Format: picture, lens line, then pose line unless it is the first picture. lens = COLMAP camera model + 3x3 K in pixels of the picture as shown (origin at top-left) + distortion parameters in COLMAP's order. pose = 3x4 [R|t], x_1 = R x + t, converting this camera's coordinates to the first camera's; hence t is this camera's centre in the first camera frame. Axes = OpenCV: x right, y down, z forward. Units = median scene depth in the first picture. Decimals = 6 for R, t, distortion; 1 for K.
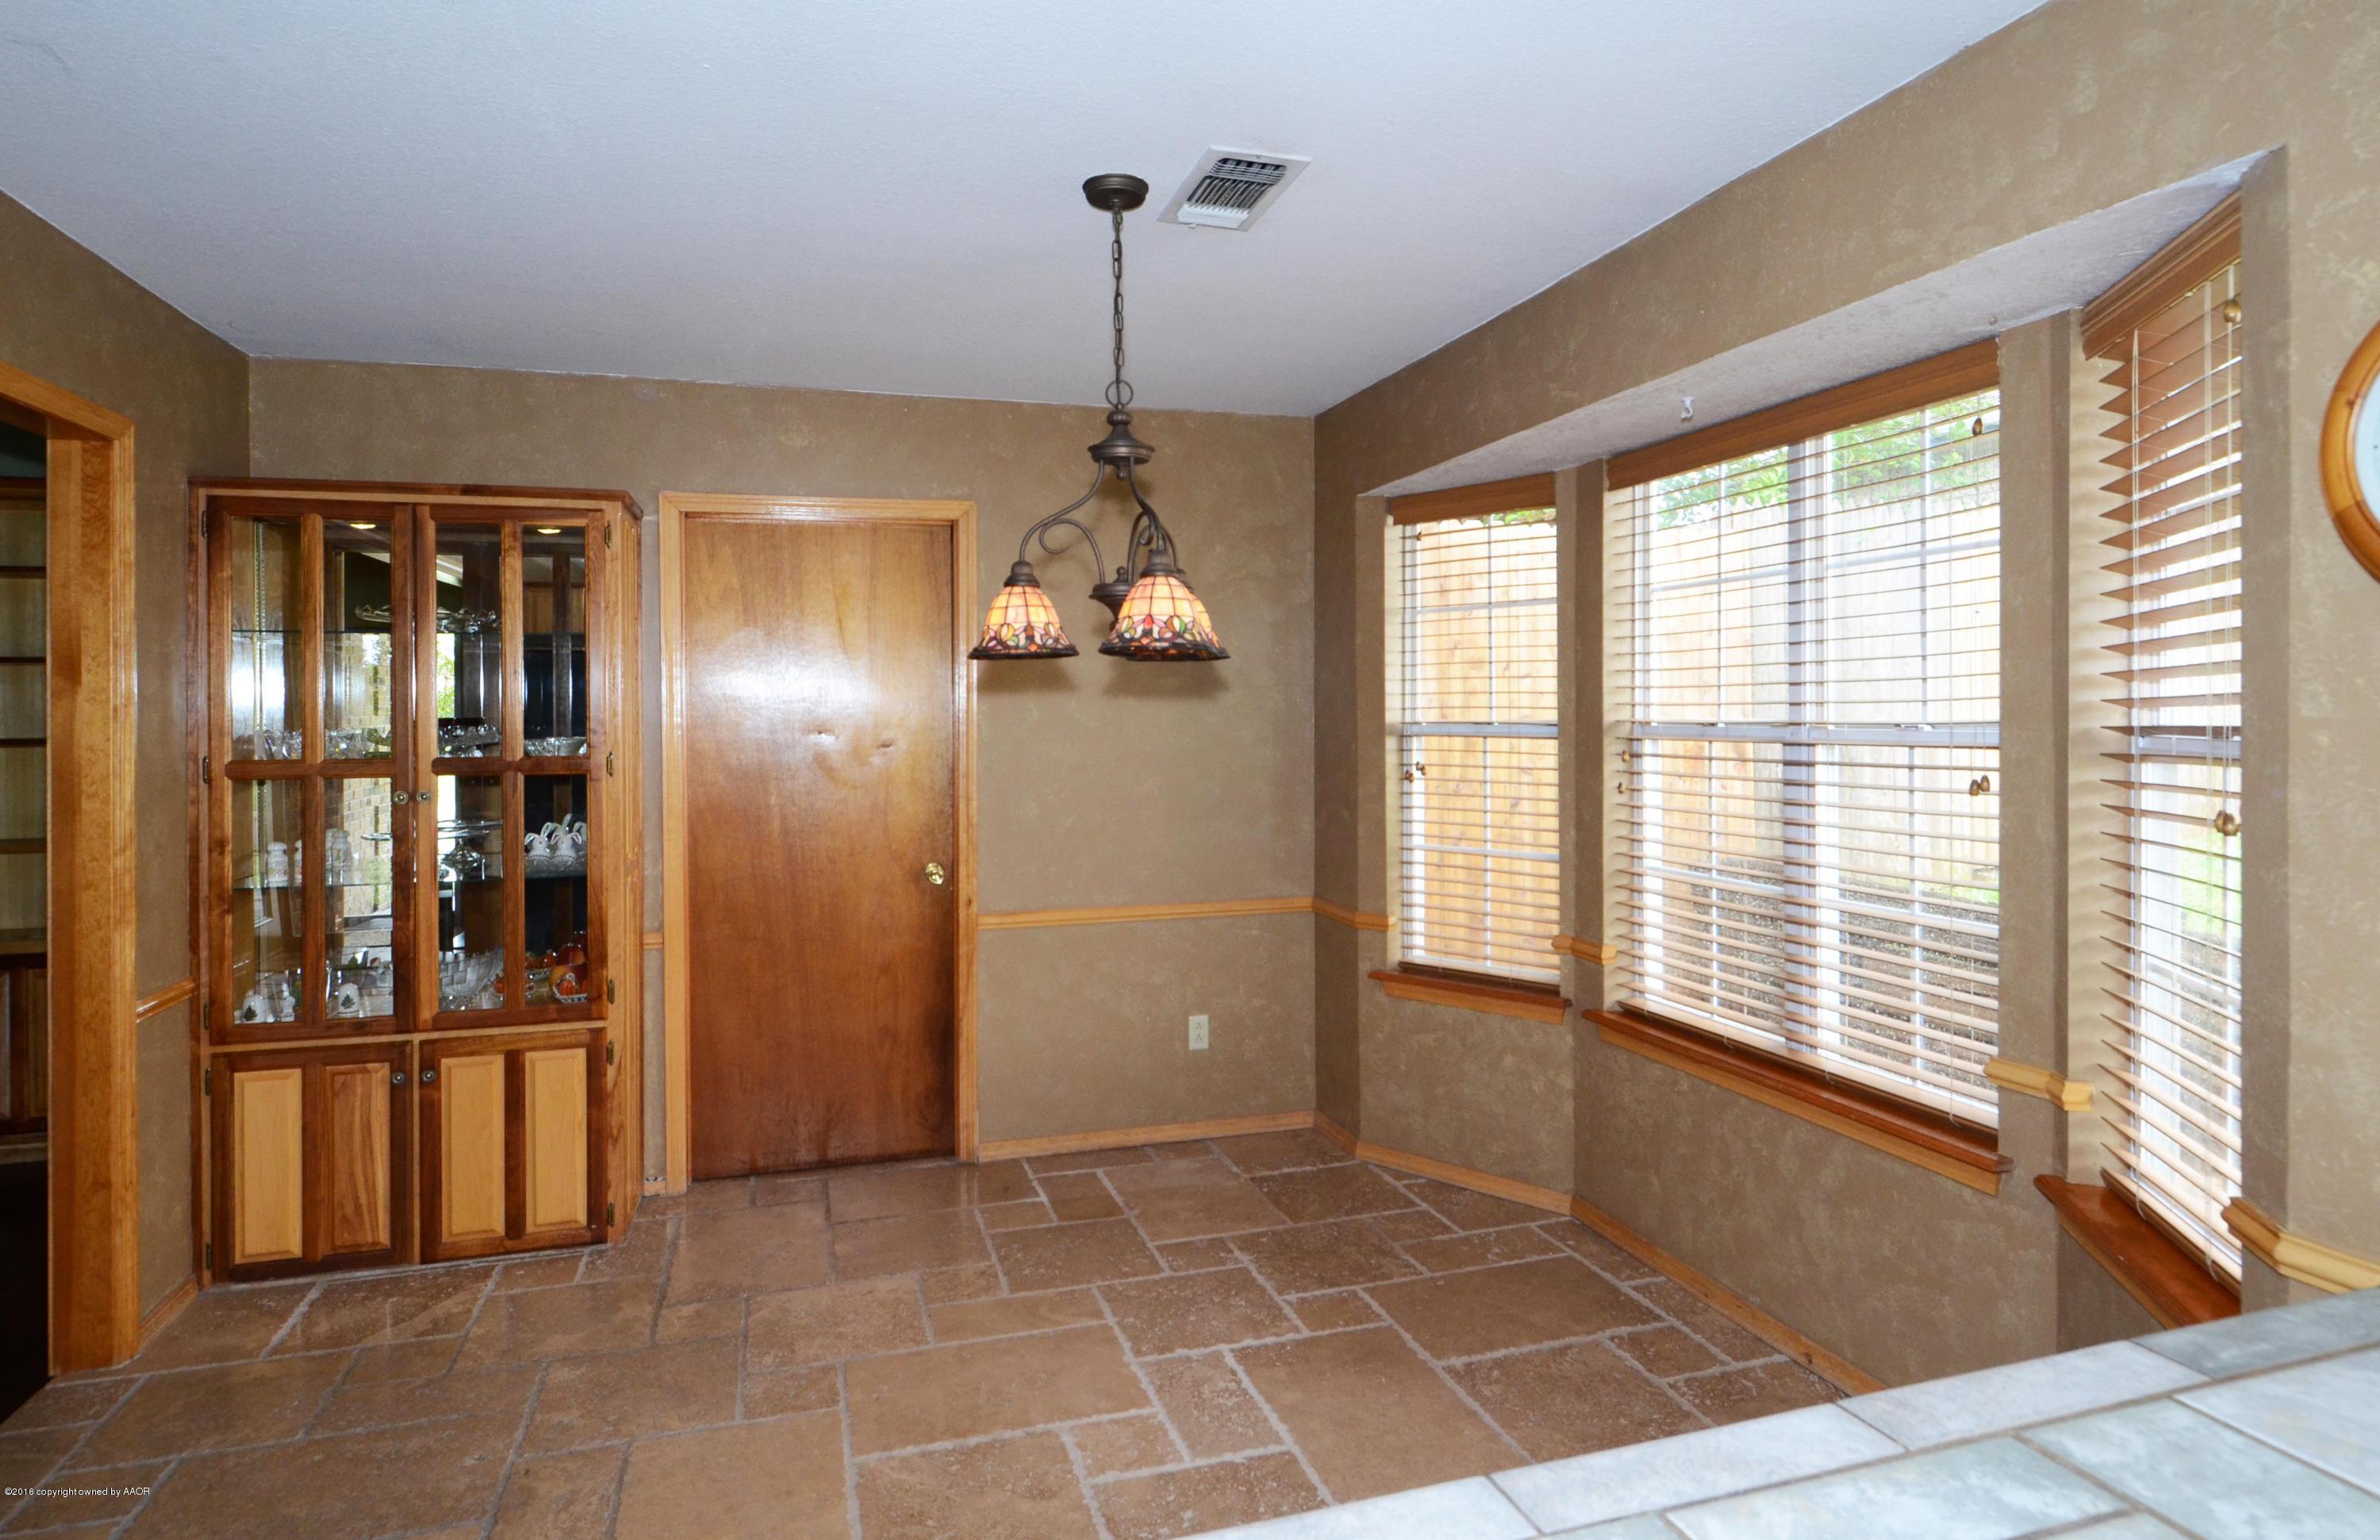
lens RADIAL K [[1308.0, 0, 1190.4], [0, 1308.0, 709.0], [0, 0, 1]] dist [0.000164, -0.000915]
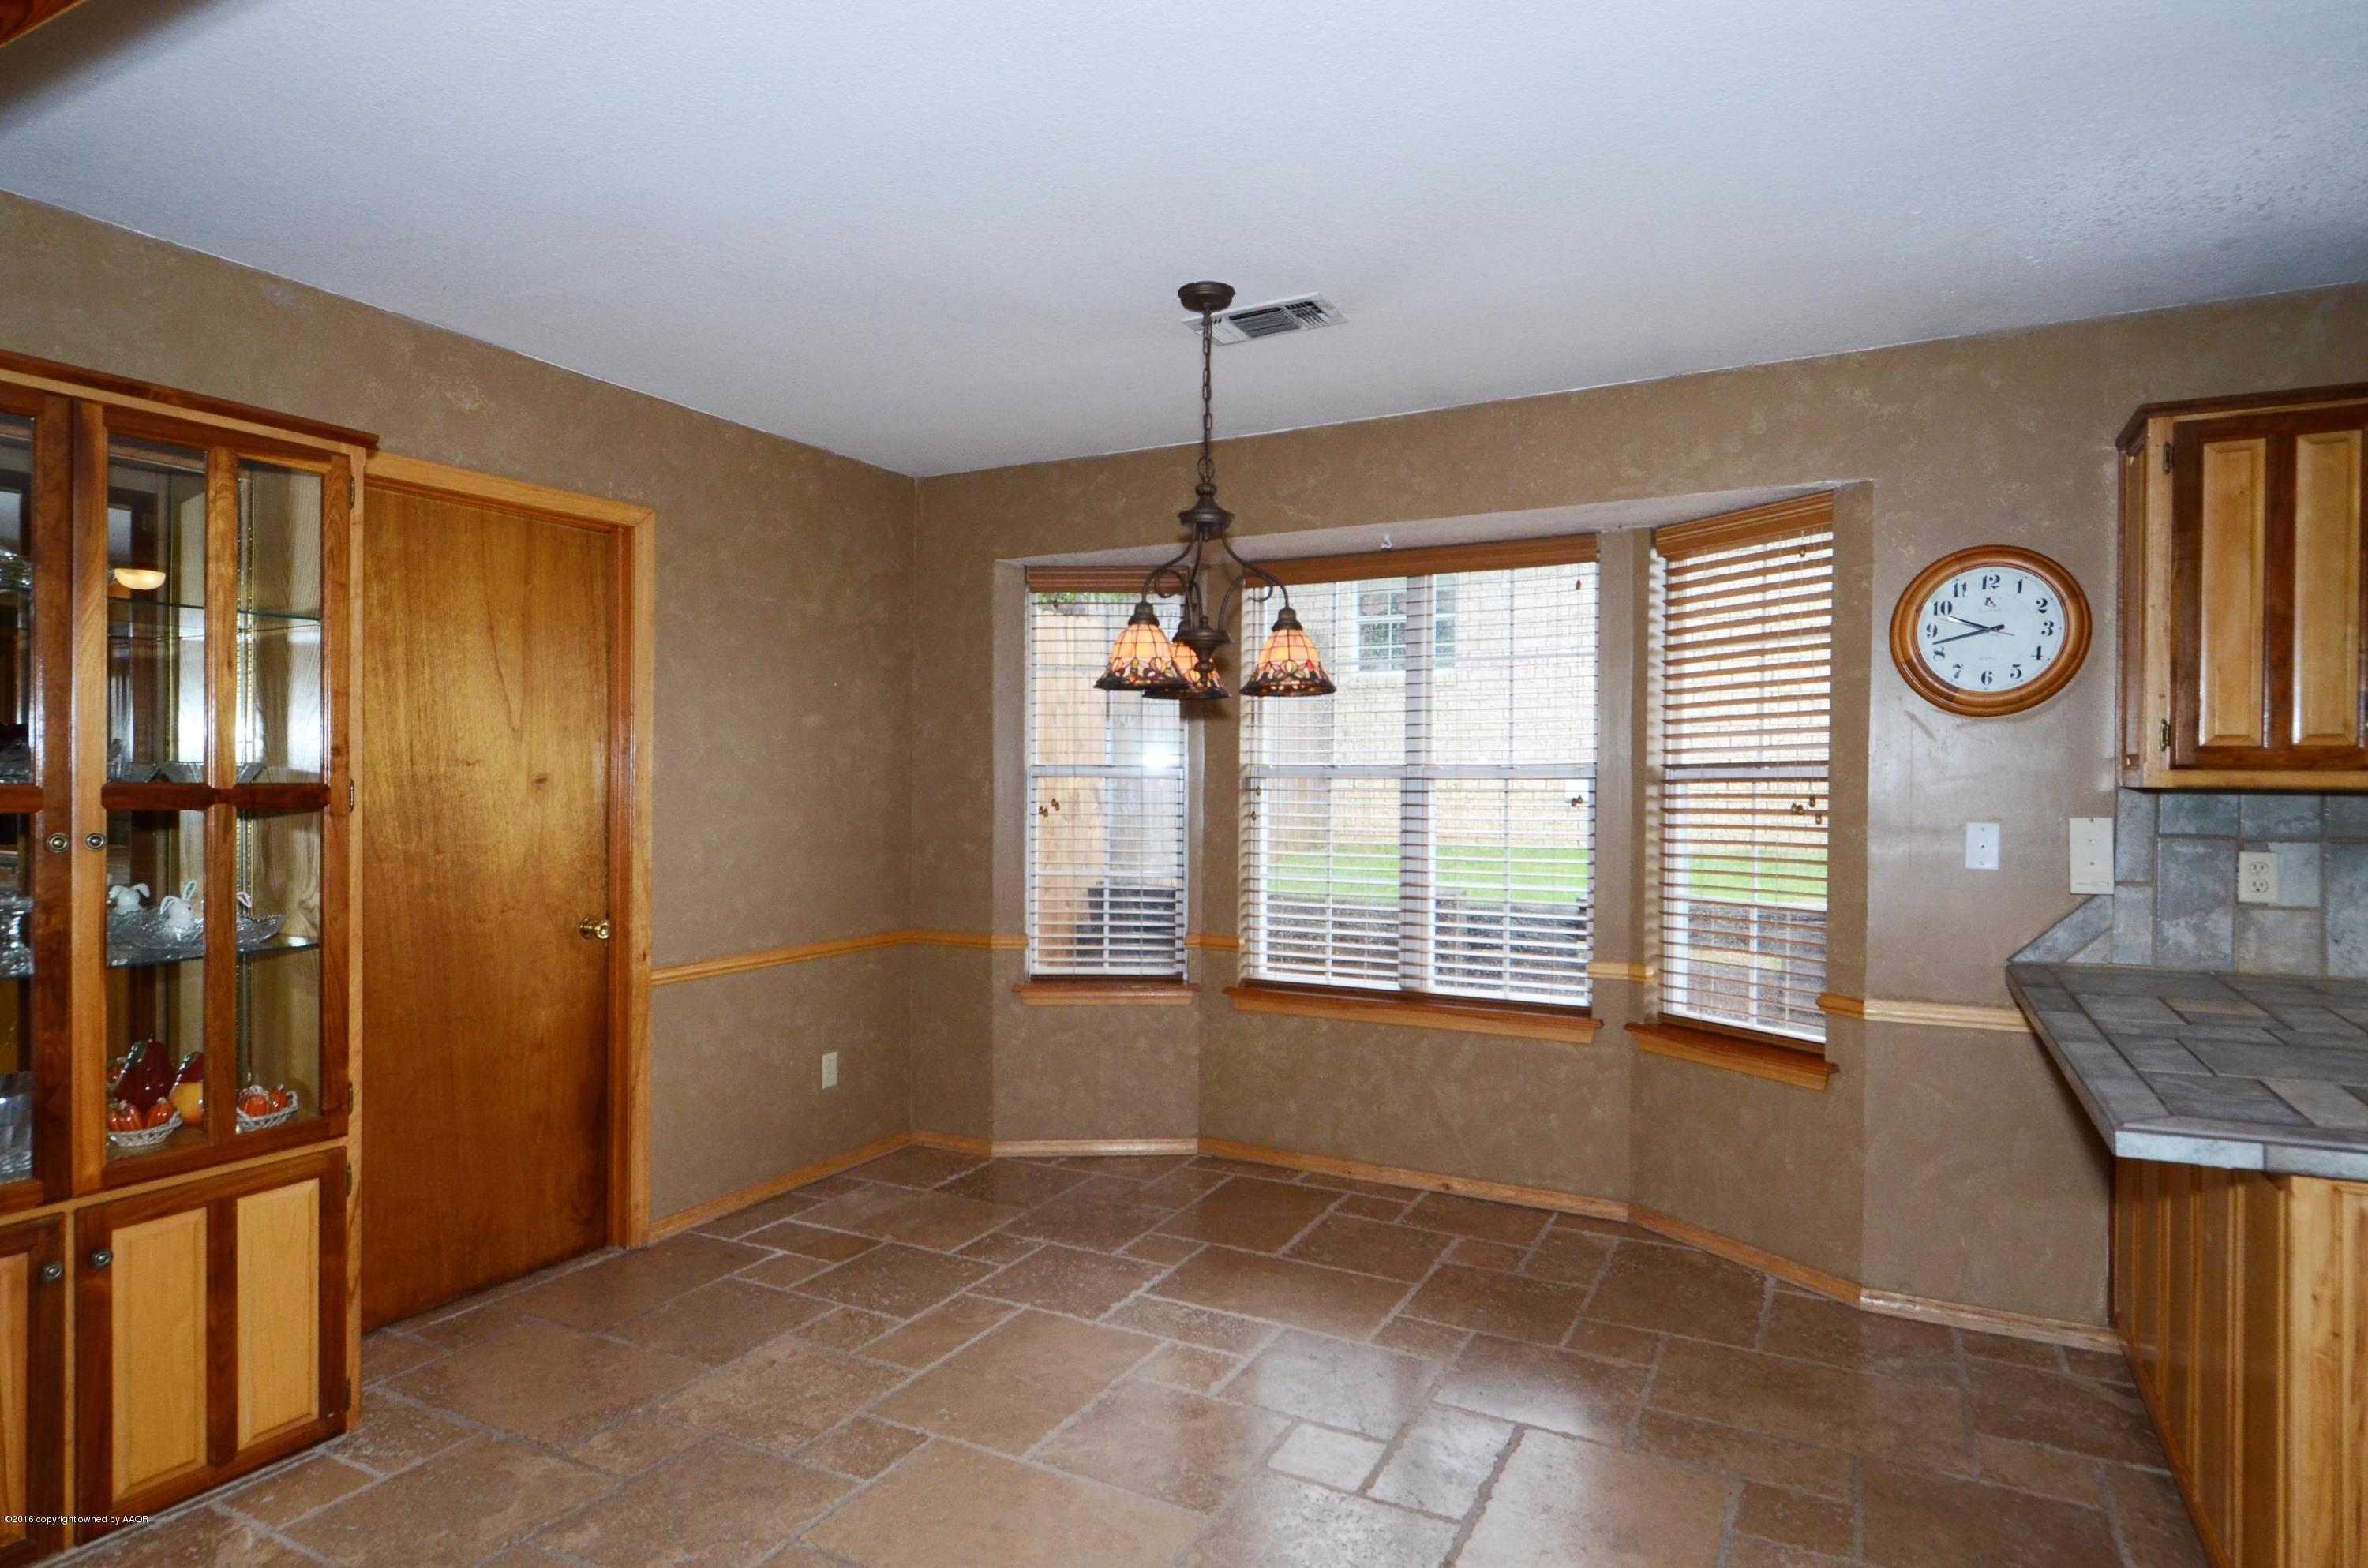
lens RADIAL K [[1269.0, 0, 1184.0], [0, 1269.0, 784.0], [0, 0, 1]] dist [0.003908, -0.014829]
pose [[0.706799, 0.008243, 0.707367, -0.643840], [-0.011446, 0.999934, -0.000216, 0.031487], [-0.707322, -0.007943, 0.706847, 0.154529]]
